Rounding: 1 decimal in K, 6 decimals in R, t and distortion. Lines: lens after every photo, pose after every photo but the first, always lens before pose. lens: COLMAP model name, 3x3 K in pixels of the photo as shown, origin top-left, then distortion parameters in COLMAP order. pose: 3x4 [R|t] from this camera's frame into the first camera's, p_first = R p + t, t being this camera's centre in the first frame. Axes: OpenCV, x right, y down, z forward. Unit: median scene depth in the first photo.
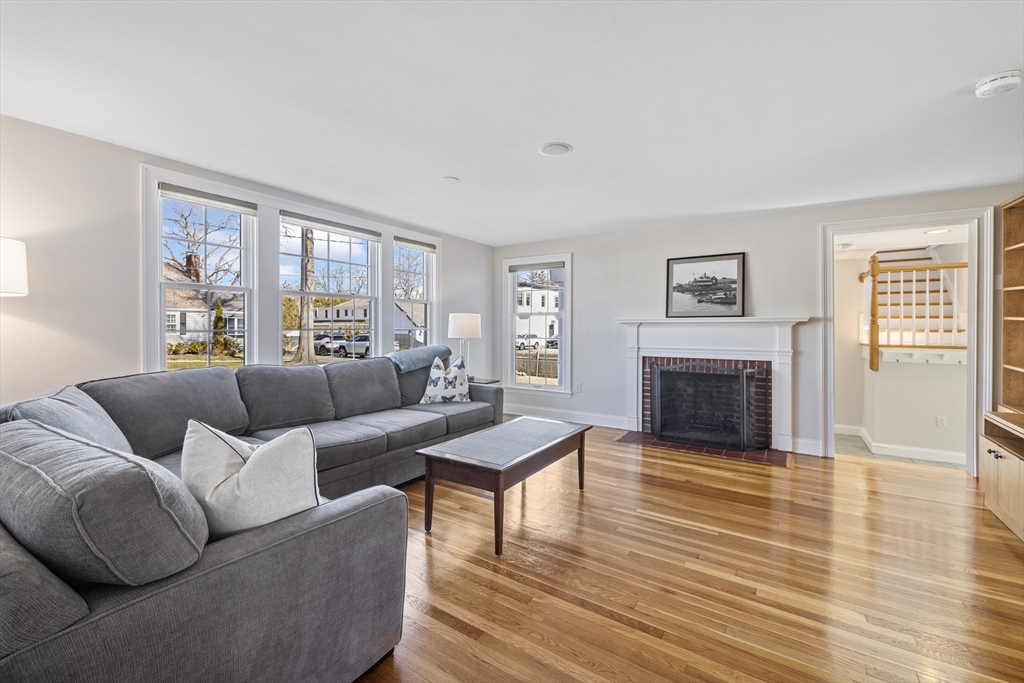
lens RADIAL K [[433.9, 0, 499.0], [0, 433.9, 327.6], [0, 0, 1]] dist [0.000674, 0.000021]
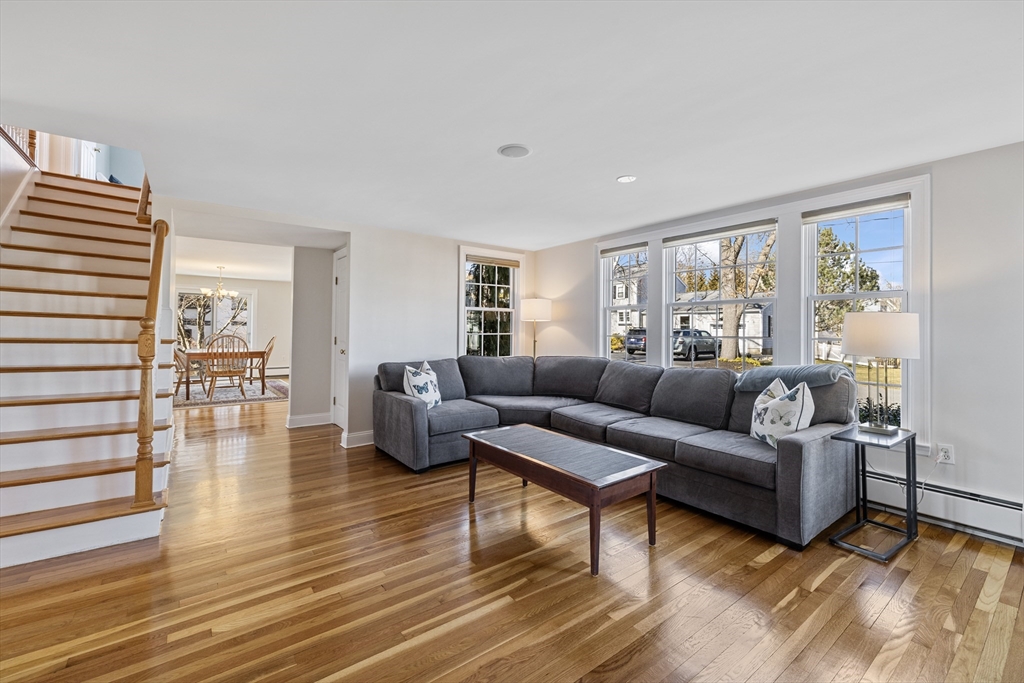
lens RADIAL K [[433.9, 0, 509.3], [0, 433.9, 322.7], [0, 0, 1]] dist [0.000674, 0.000021]
pose [[-0.321355, -0.025648, -0.946612, 1.163631], [-0.014597, 0.999649, -0.022130, 0.000064], [0.946846, 0.006706, -0.321616, 1.438958]]
